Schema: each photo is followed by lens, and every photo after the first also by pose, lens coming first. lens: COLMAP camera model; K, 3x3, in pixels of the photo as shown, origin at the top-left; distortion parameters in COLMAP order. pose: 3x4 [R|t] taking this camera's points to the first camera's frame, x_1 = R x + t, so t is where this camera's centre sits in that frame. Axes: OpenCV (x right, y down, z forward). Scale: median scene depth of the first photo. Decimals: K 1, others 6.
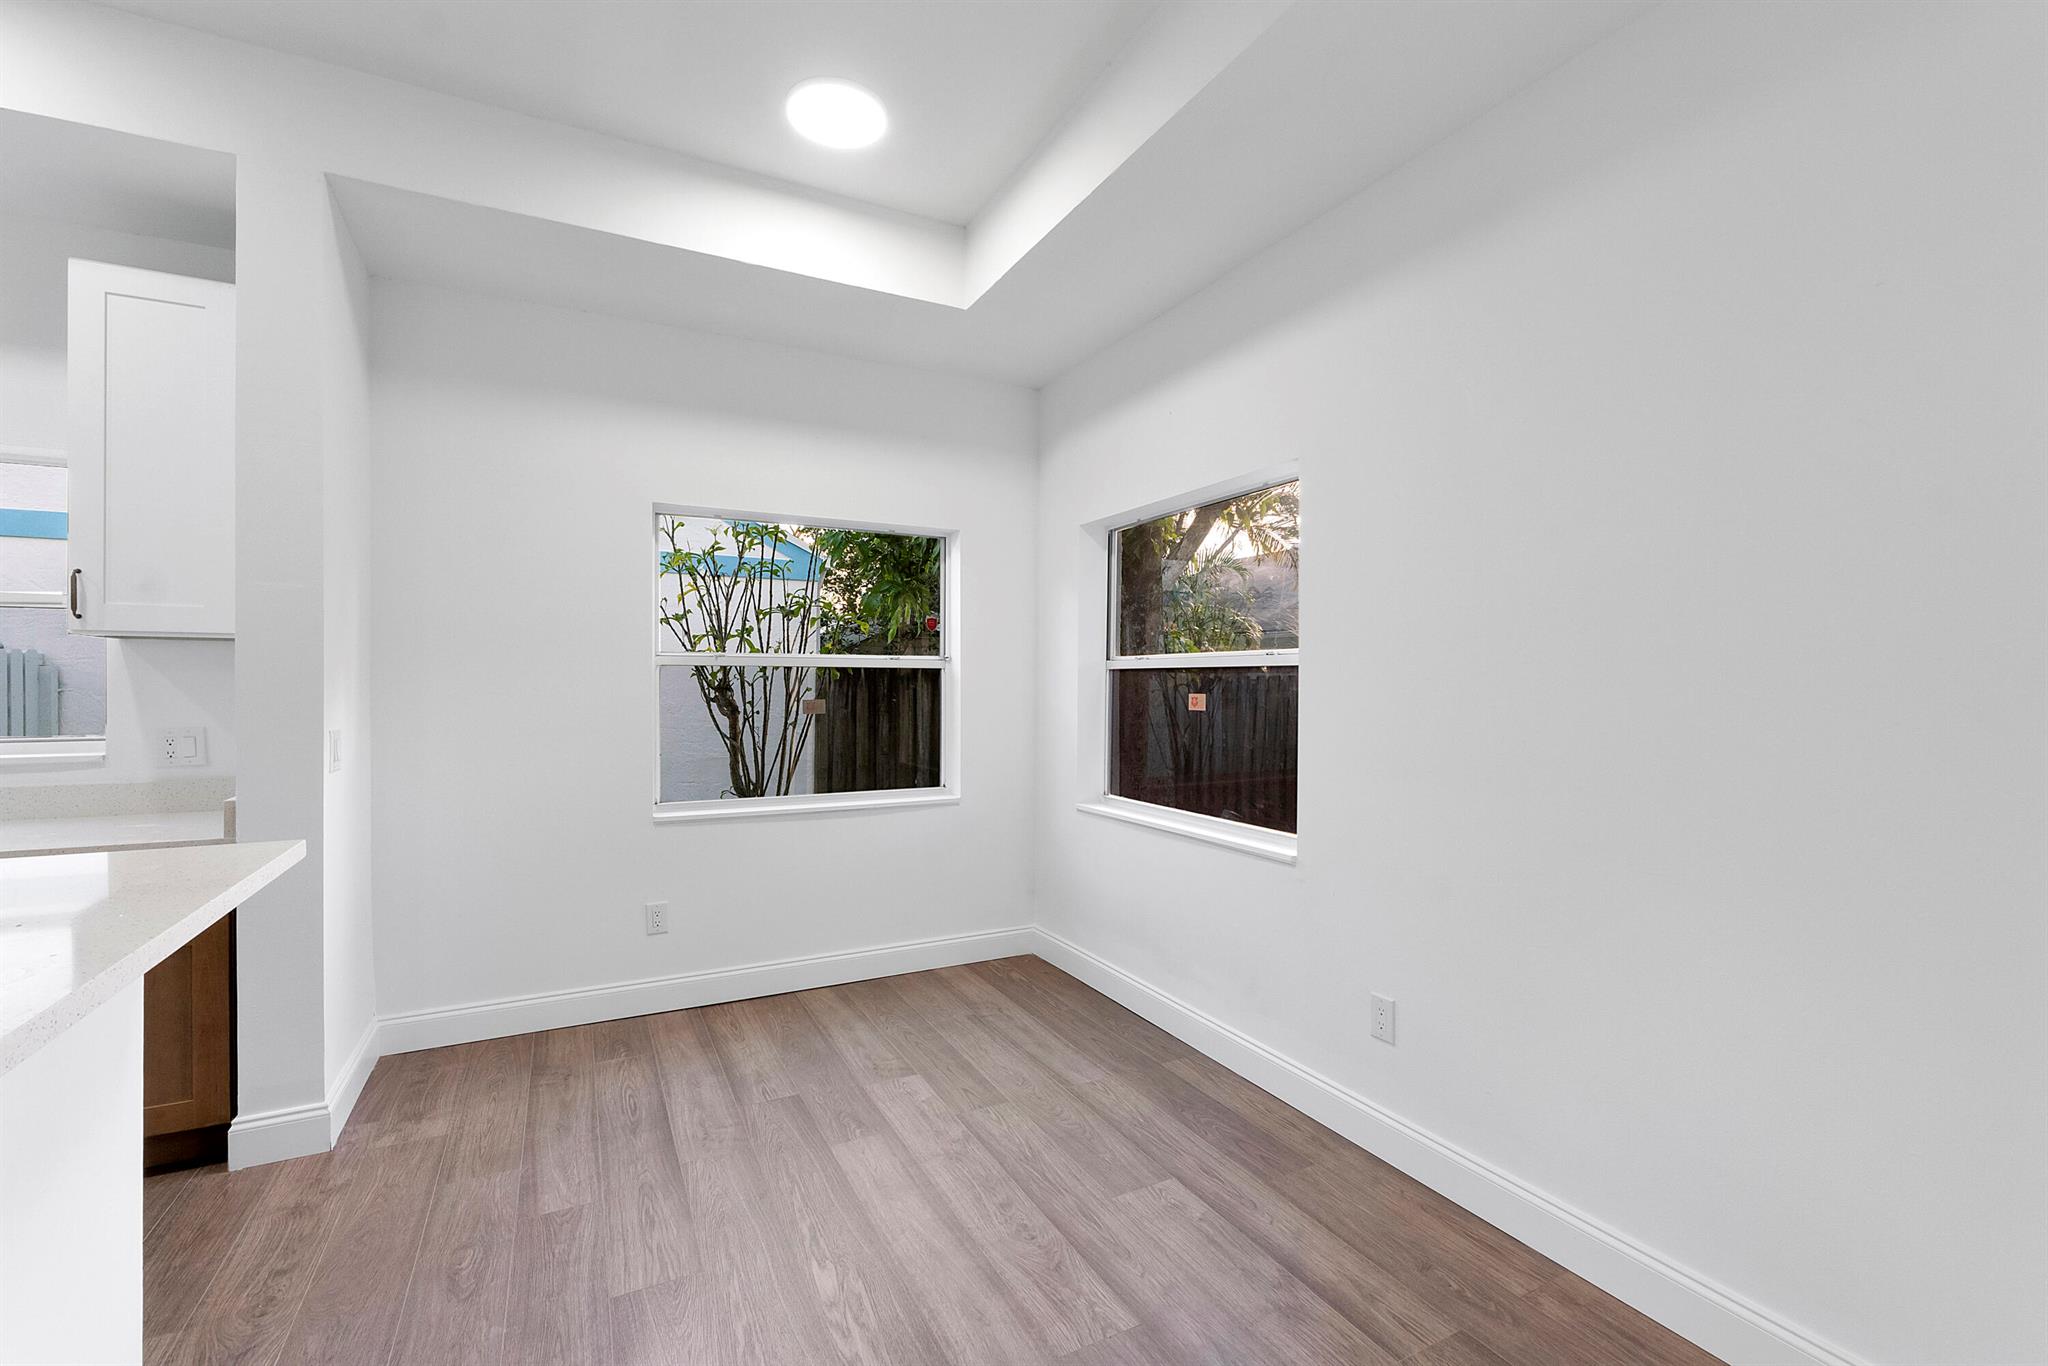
lens RADIAL K [[889.0, 0, 1035.0], [0, 889.0, 690.0], [0, 0, 1]] dist [-0.010513, 0.001716]
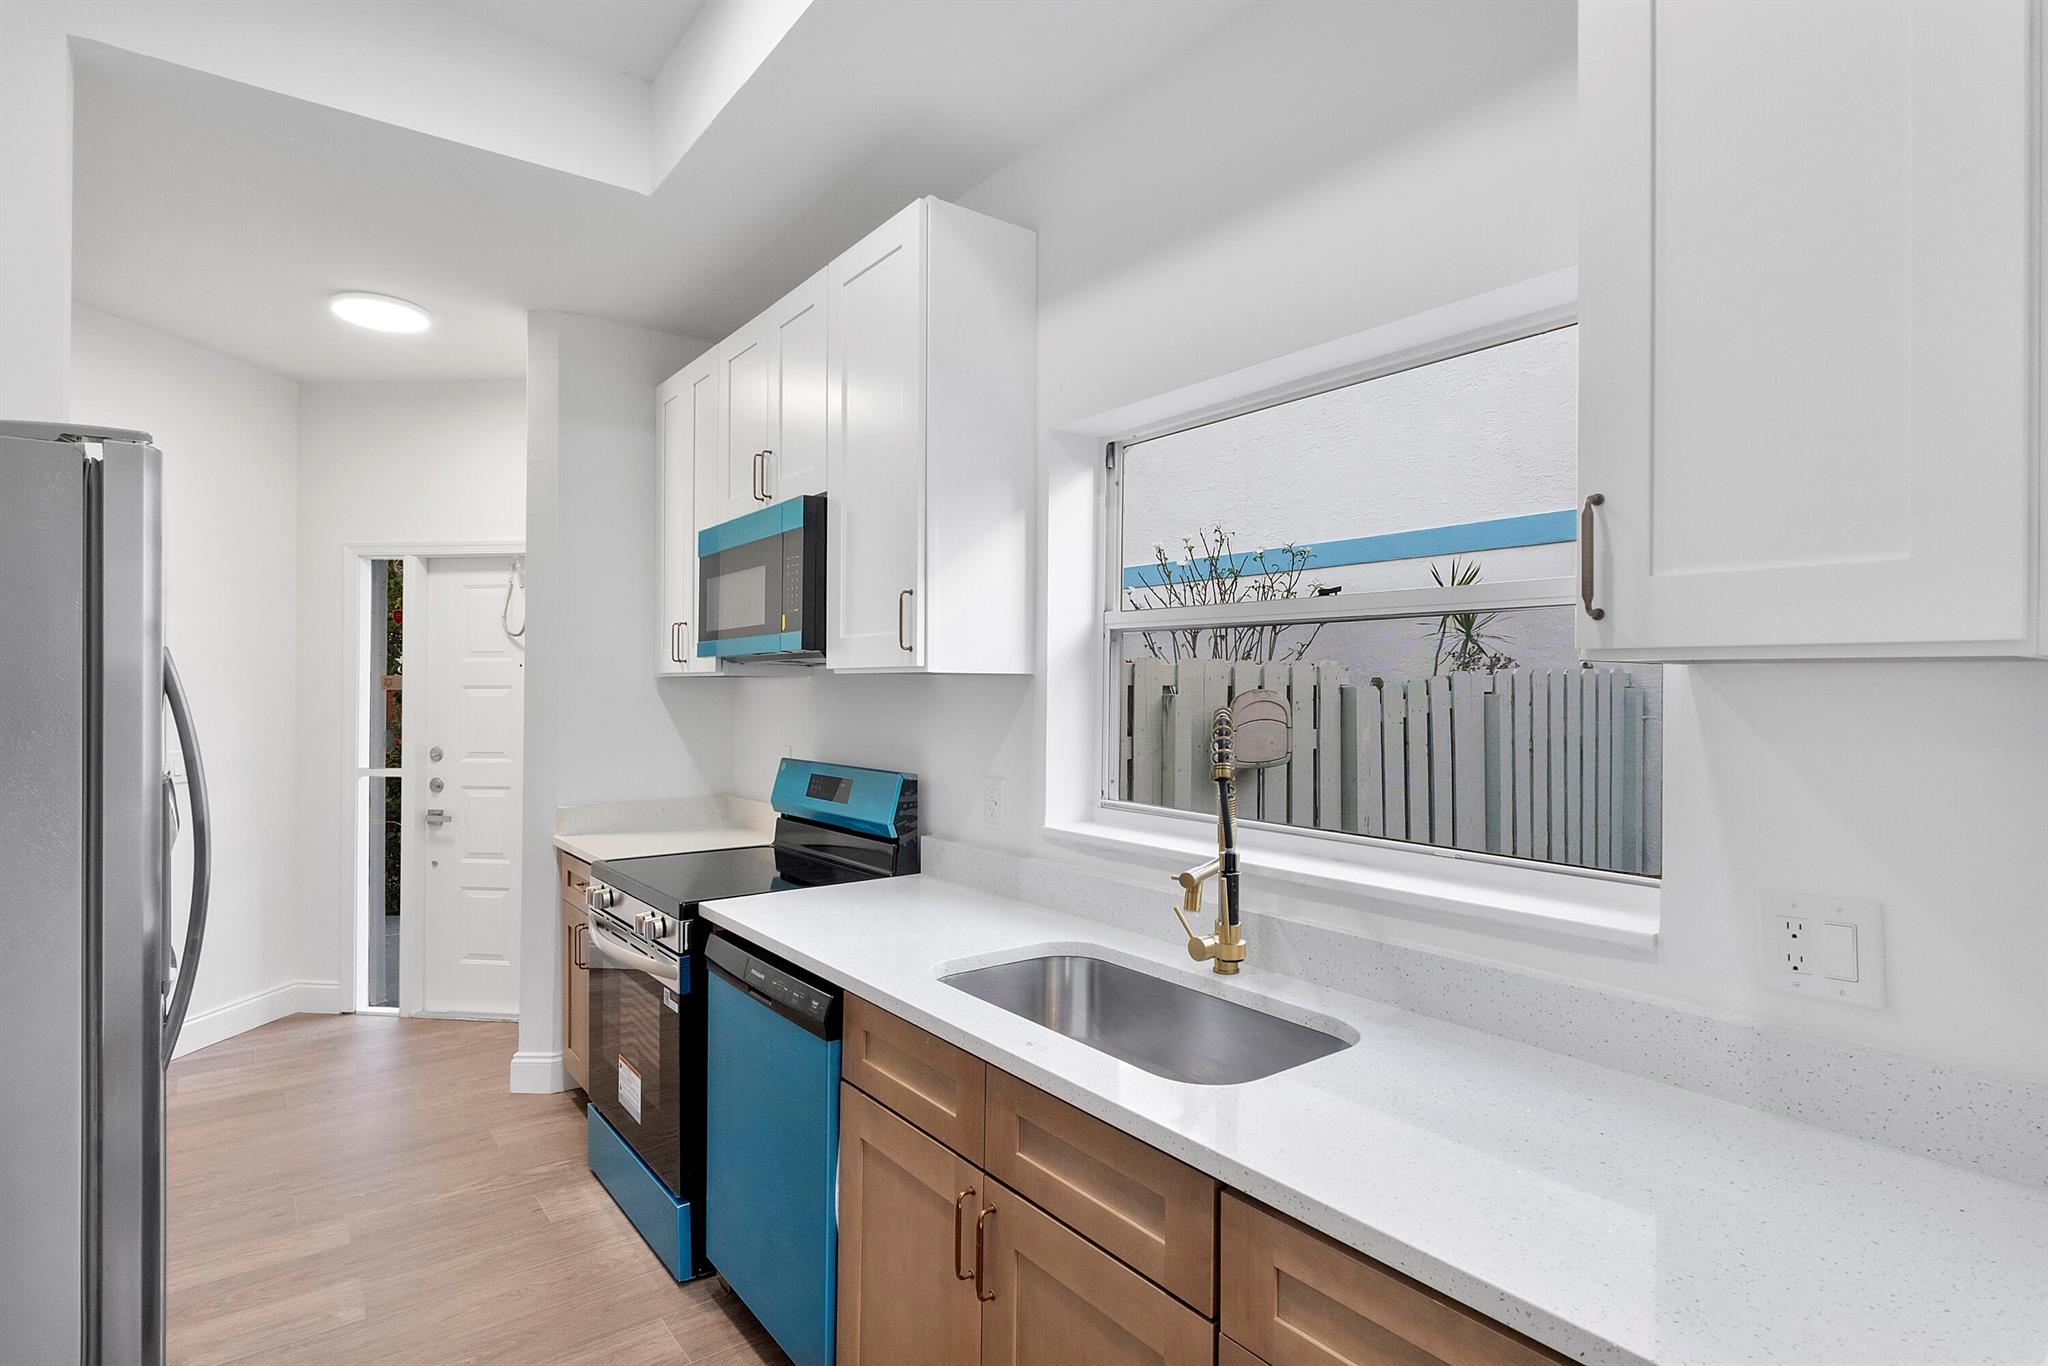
lens RADIAL K [[1050.8, 0, 1027.0], [0, 1050.8, 692.7], [0, 0, 1]] dist [-0.003558, -0.000705]
pose [[0.186444, 0.002830, -0.982461, -0.595391], [-0.010038, 0.999949, 0.000976, -0.041295], [0.982414, 0.009680, 0.186463, 0.585569]]
